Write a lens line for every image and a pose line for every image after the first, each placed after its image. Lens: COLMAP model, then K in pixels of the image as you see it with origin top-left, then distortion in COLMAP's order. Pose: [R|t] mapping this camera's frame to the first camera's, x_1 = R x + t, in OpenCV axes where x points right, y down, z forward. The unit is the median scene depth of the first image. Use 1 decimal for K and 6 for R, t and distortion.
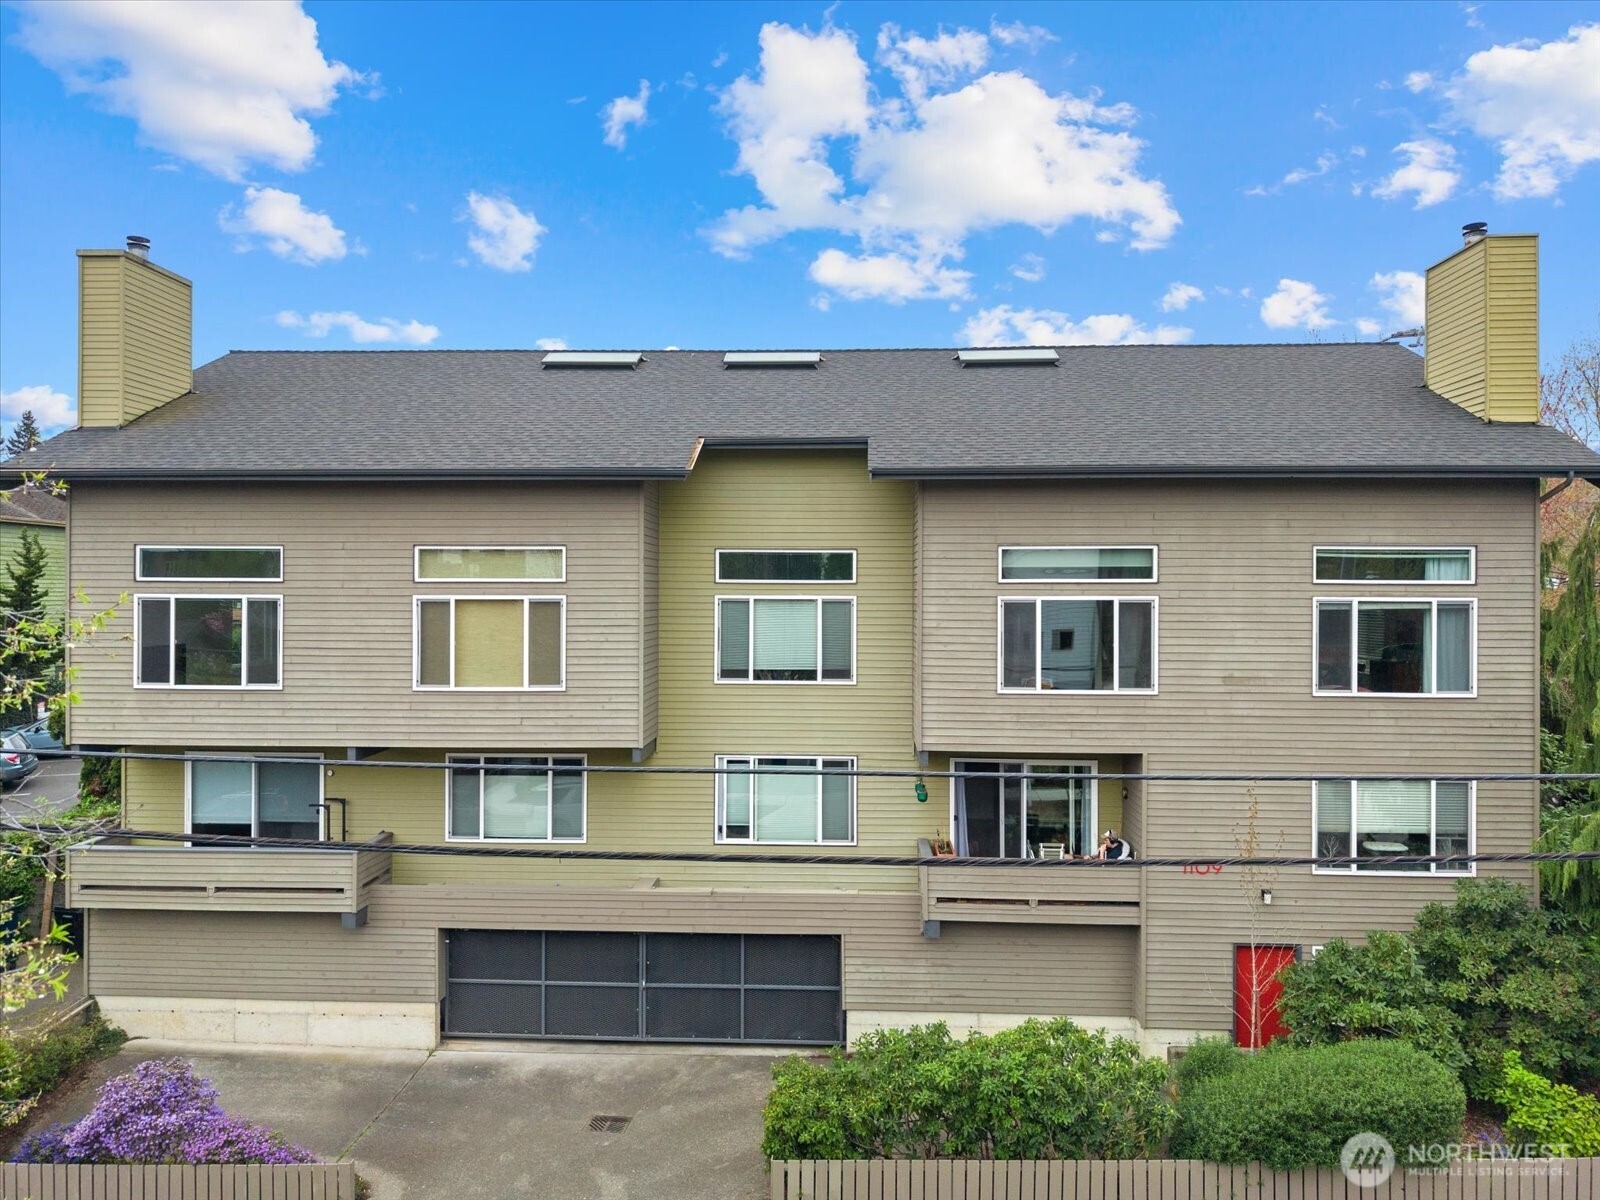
lens RADIAL K [[1106.8, 0, 789.5], [0, 1106.8, 591.0], [0, 0, 1]] dist [0.001962, 0.001393]
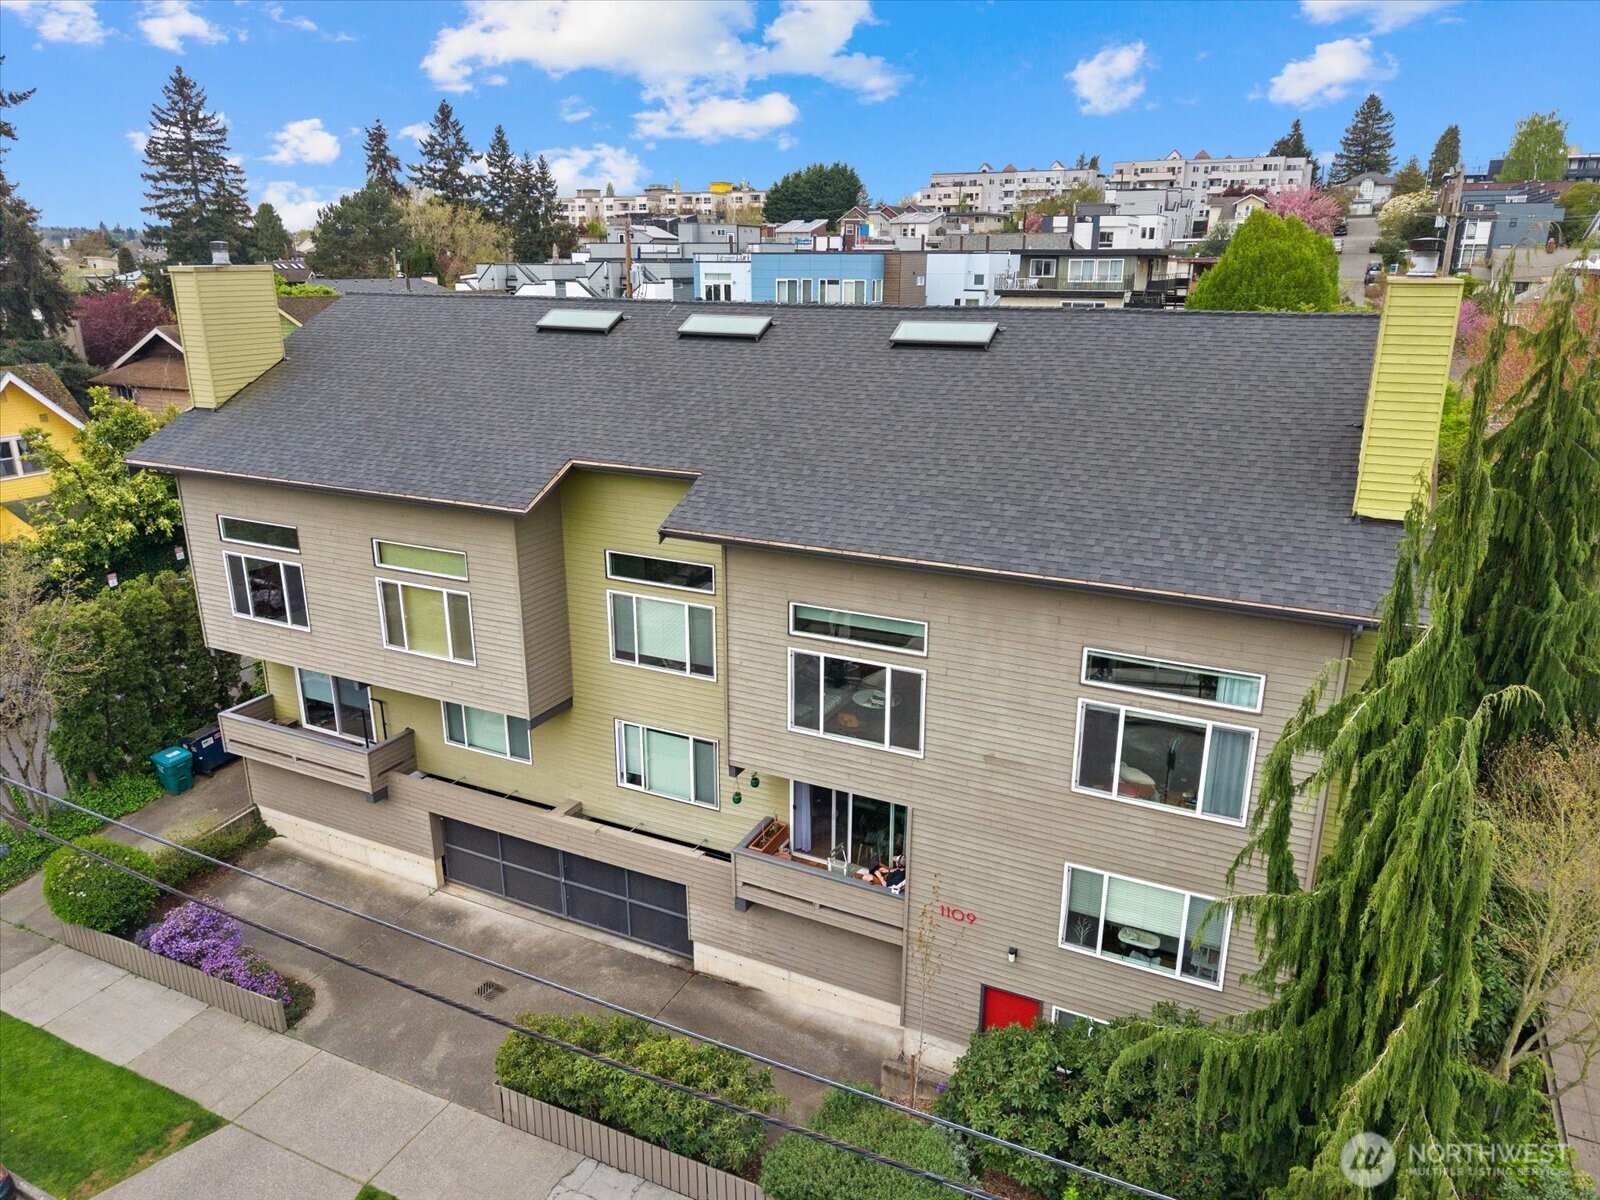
lens RADIAL K [[1106.8, 0, 800.3], [0, 1106.8, 591.4], [0, 0, 1]] dist [0.001962, 0.001393]
pose [[0.913182, 0.118261, -0.390016, 0.593760], [0.007282, 0.952086, 0.305743, -0.361562], [0.407486, -0.282039, 0.868567, 0.097142]]
